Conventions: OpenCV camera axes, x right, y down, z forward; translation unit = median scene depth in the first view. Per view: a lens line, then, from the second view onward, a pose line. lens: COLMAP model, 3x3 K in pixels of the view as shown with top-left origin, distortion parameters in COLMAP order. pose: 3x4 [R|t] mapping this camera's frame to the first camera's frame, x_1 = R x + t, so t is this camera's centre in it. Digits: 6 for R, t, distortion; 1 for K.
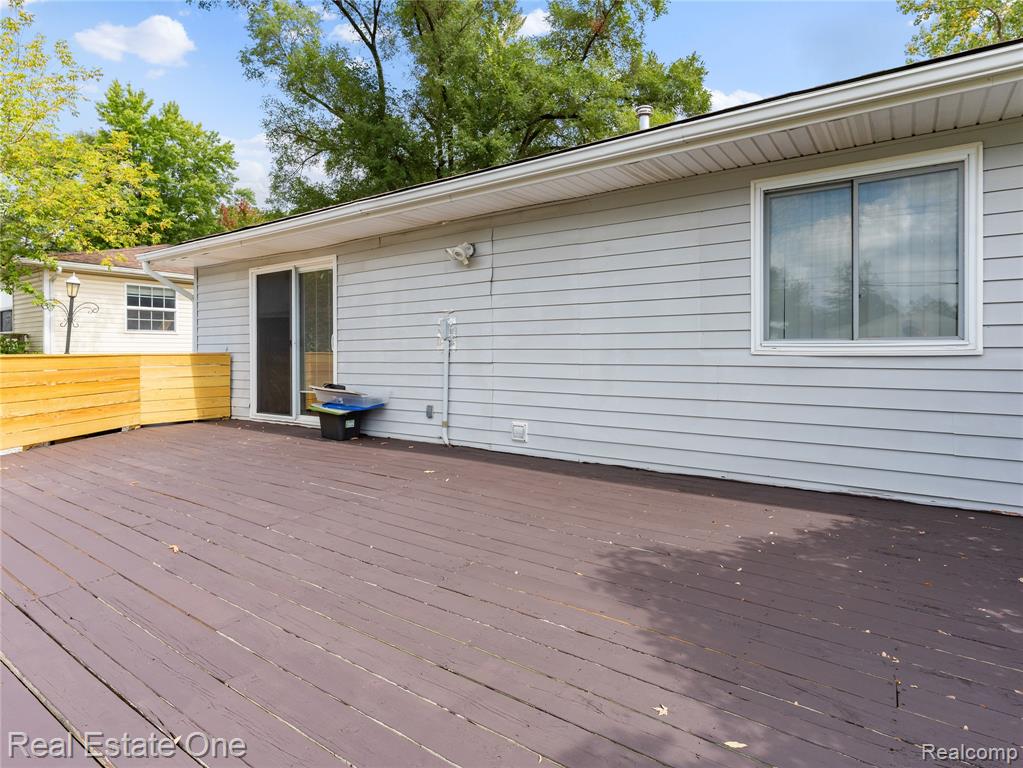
lens RADIAL K [[559.4, 0, 509.8], [0, 559.4, 357.5], [0, 0, 1]] dist [-0.000411, 0.000250]
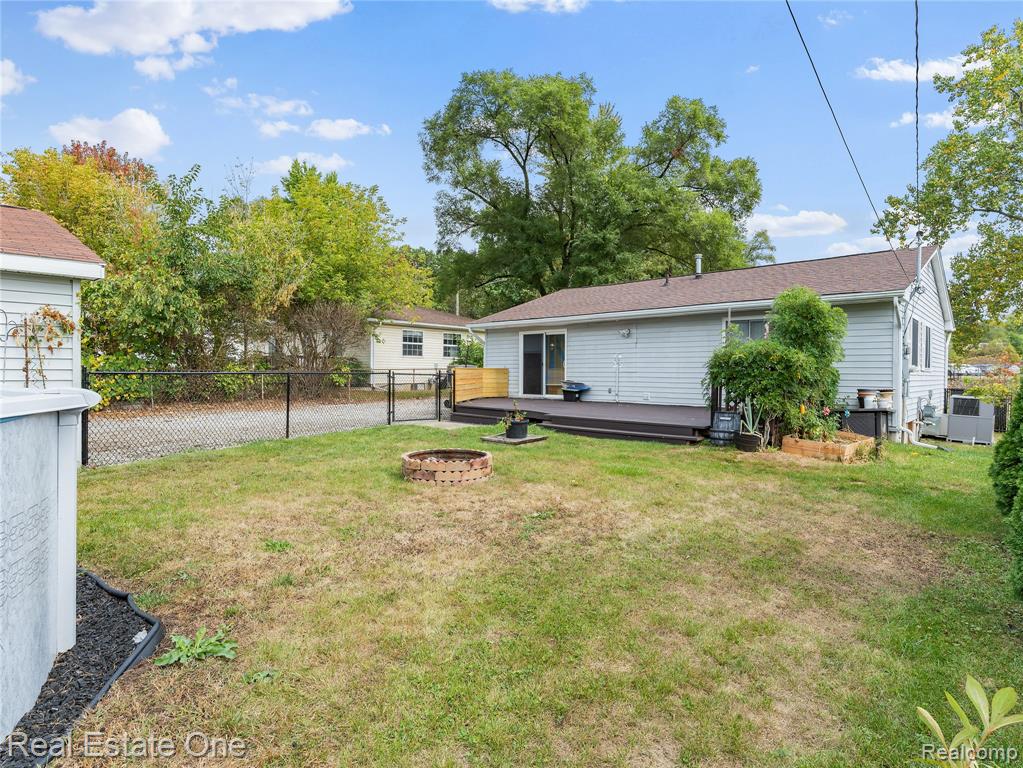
lens RADIAL K [[551.1, 0, 514.8], [0, 551.1, 382.2], [0, 0, 1]] dist [-0.003303, -0.000396]
pose [[0.992080, 0.011779, -0.125057, -0.178456], [-0.010725, 0.999901, 0.009101, 0.026029], [0.125152, -0.007688, 0.992108, -1.126673]]
